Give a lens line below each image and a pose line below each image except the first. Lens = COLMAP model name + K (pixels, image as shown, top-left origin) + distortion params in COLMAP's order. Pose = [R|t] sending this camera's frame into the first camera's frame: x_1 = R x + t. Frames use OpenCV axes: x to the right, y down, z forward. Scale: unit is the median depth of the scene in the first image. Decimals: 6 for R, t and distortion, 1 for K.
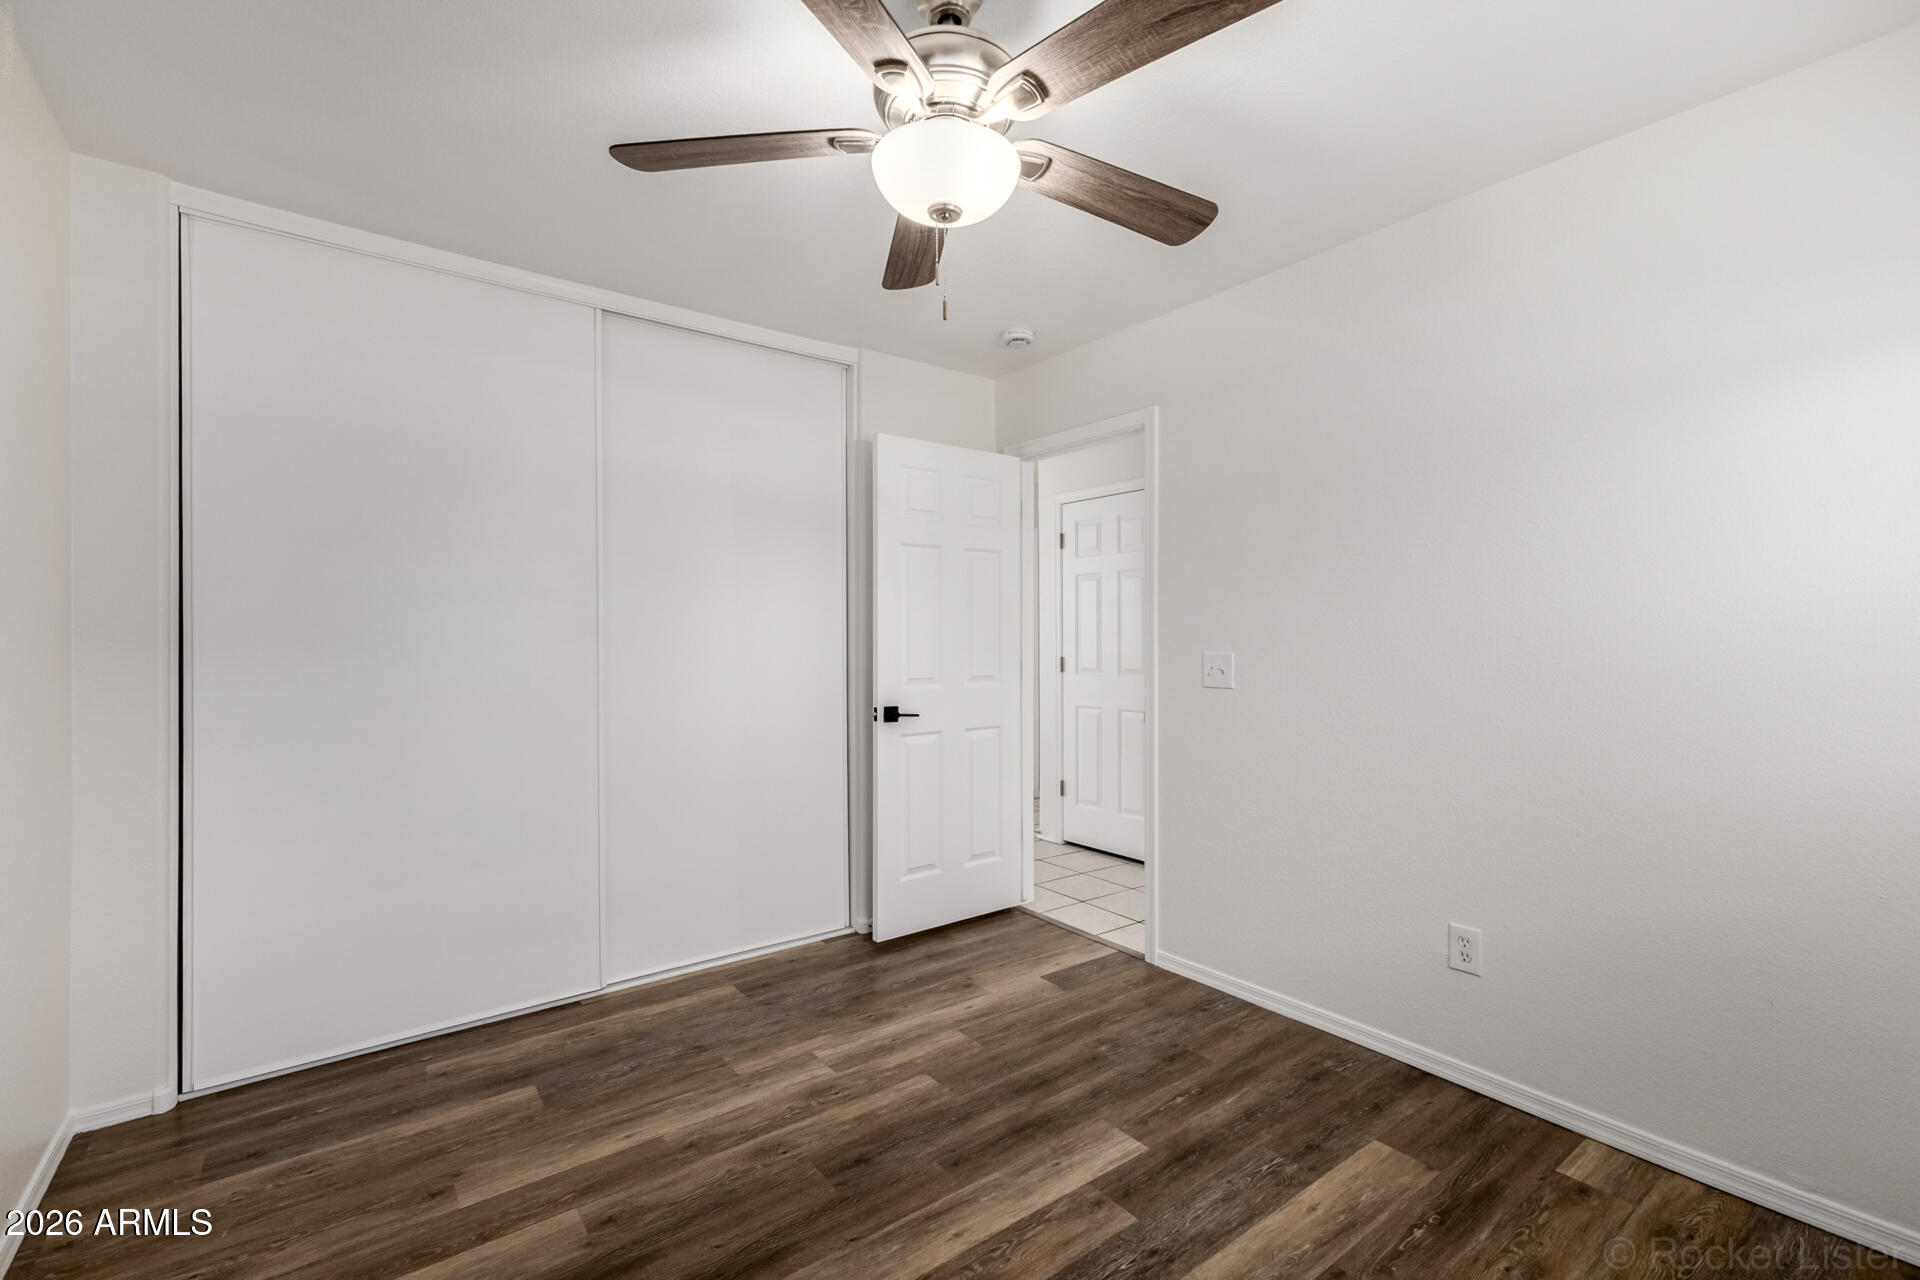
lens RADIAL K [[836.3, 0, 961.5], [0, 836.3, 636.9], [0, 0, 1]] dist [0.011393, -0.000419]
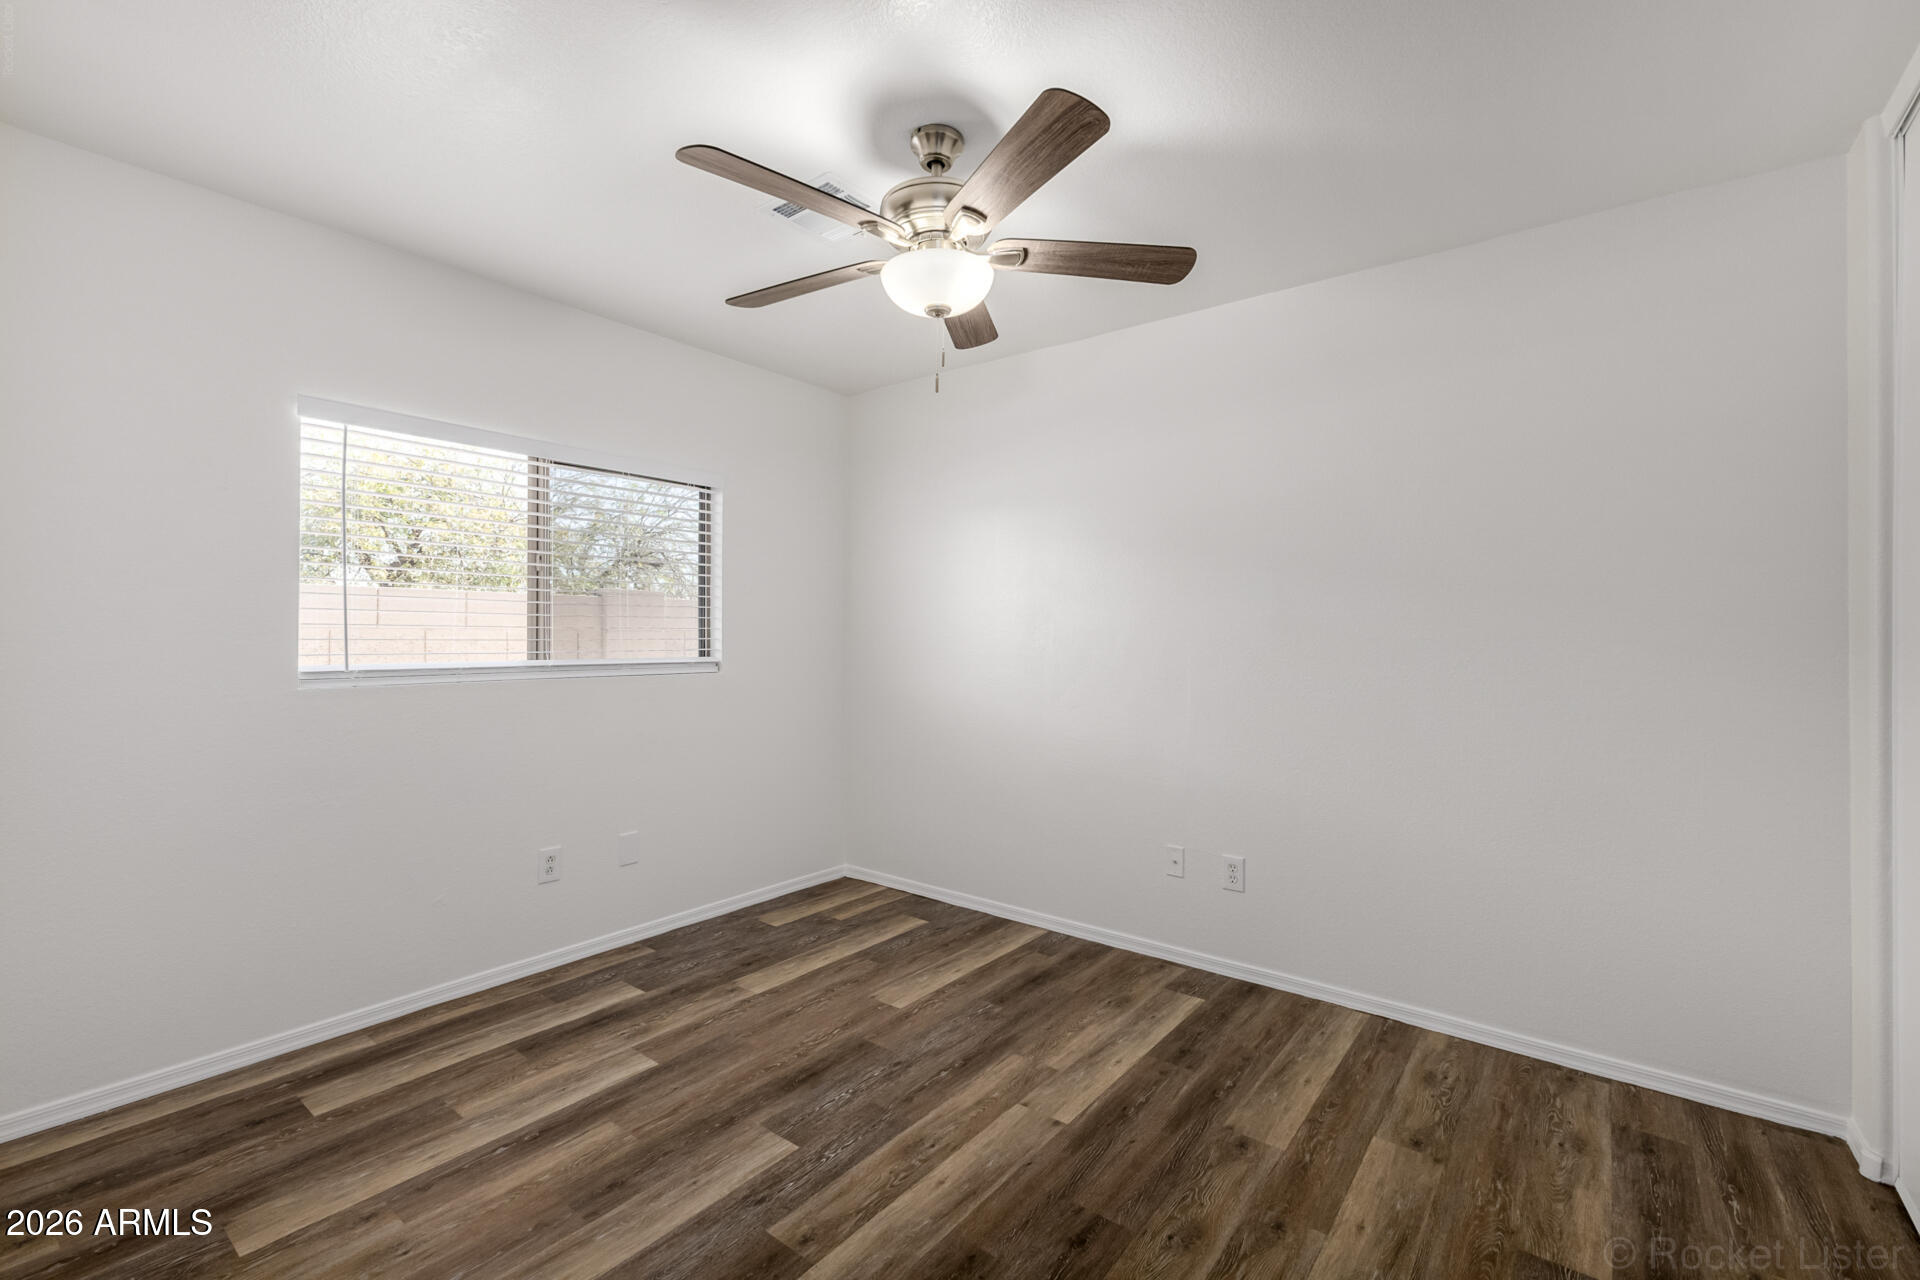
lens RADIAL K [[852.9, 0, 969.3], [0, 852.9, 635.5], [0, 0, 1]] dist [0.011800, -0.000604]
pose [[-0.964736, -0.004800, -0.263177, 0.243606], [-0.004922, 0.999988, -0.000194, 0.003117], [0.263175, 0.001108, -0.964748, 1.983697]]
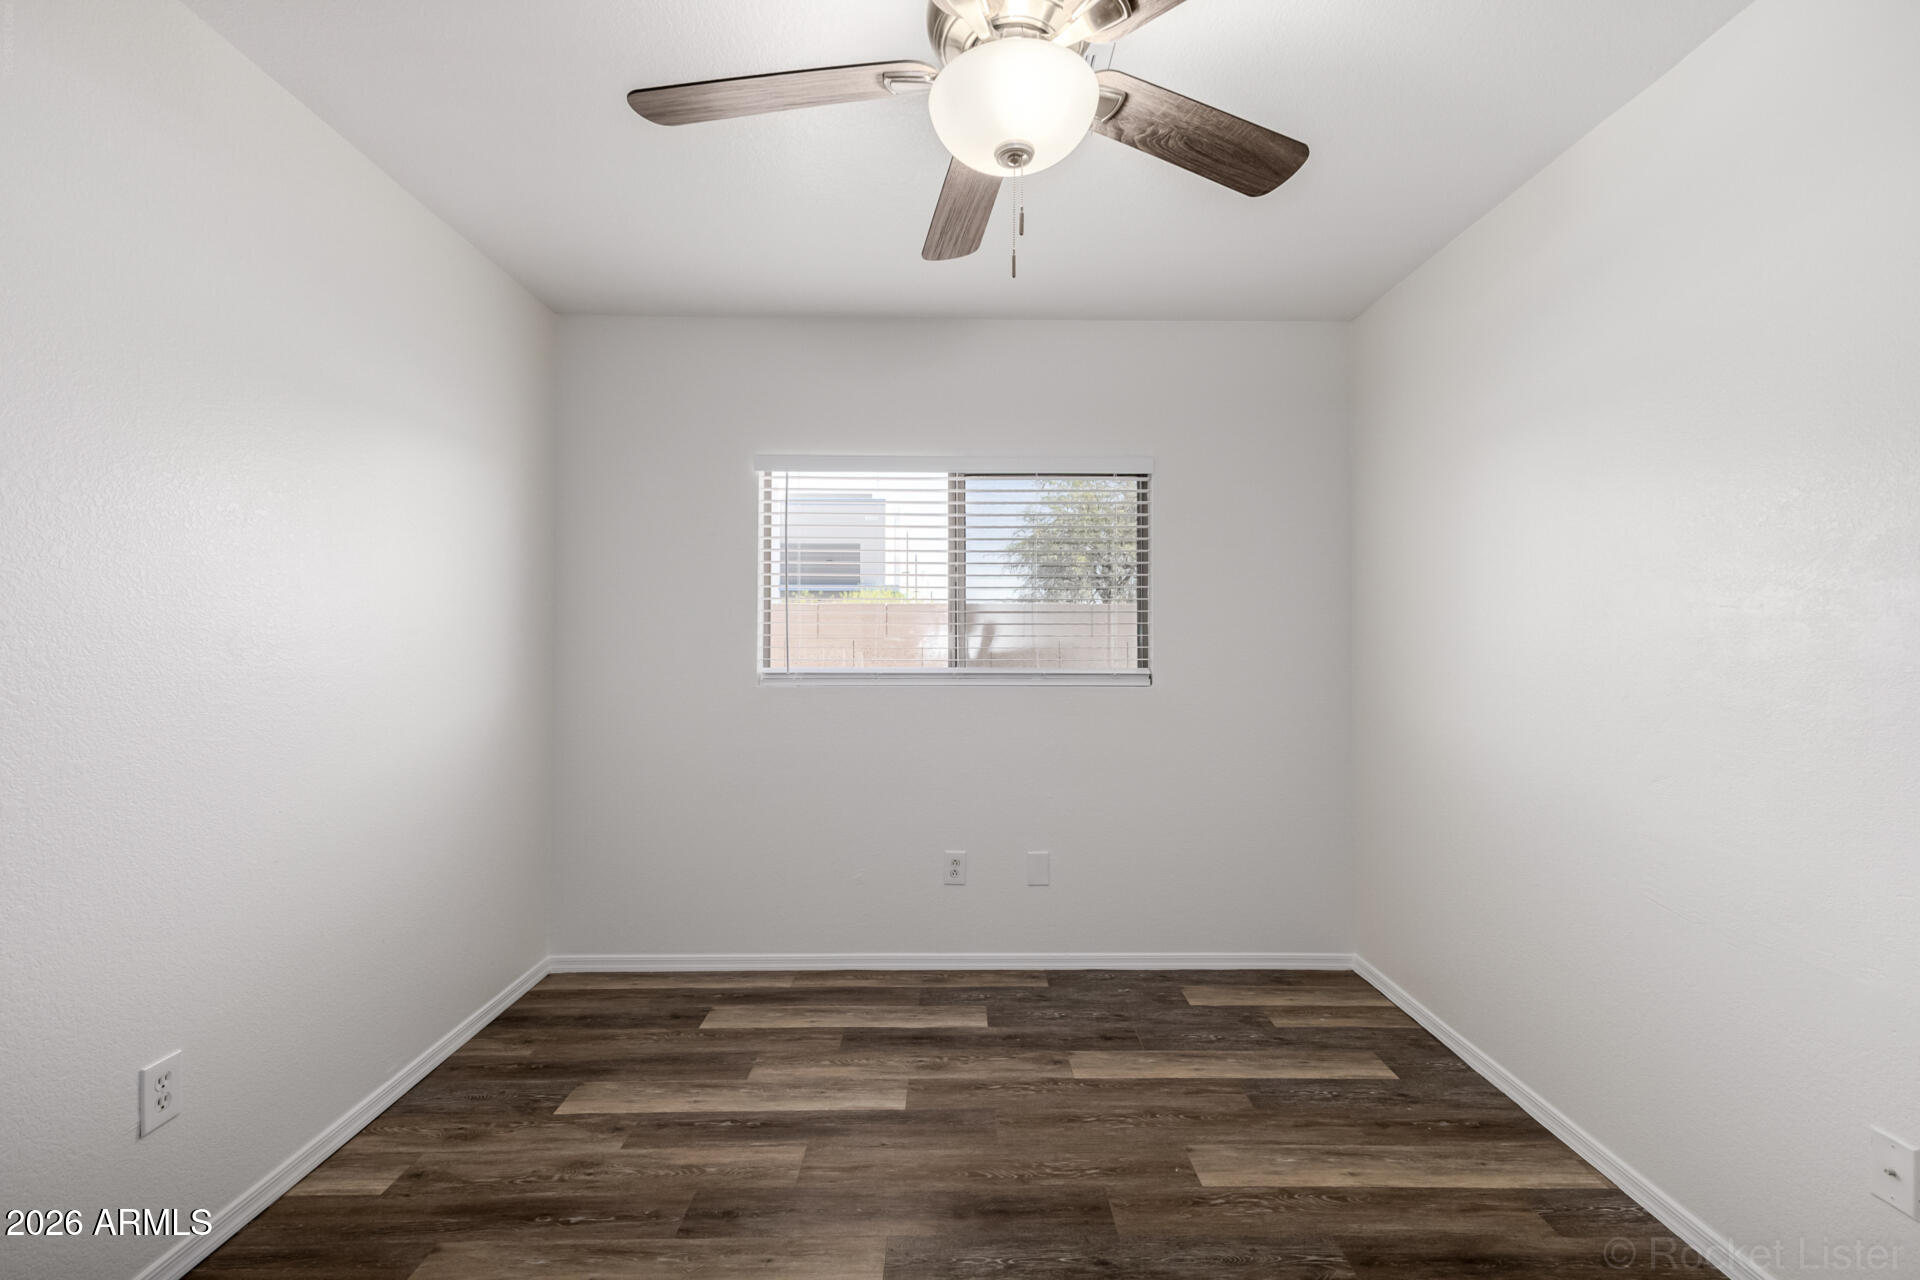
lens RADIAL K [[836.3, 0, 961.5], [0, 836.3, 636.9], [0, 0, 1]] dist [0.011393, -0.000419]
pose [[-0.793549, 0.002764, 0.608500, -0.438467], [-0.002537, 0.999966, -0.007851, 0.006029], [-0.608501, -0.007774, -0.793515, 1.480198]]
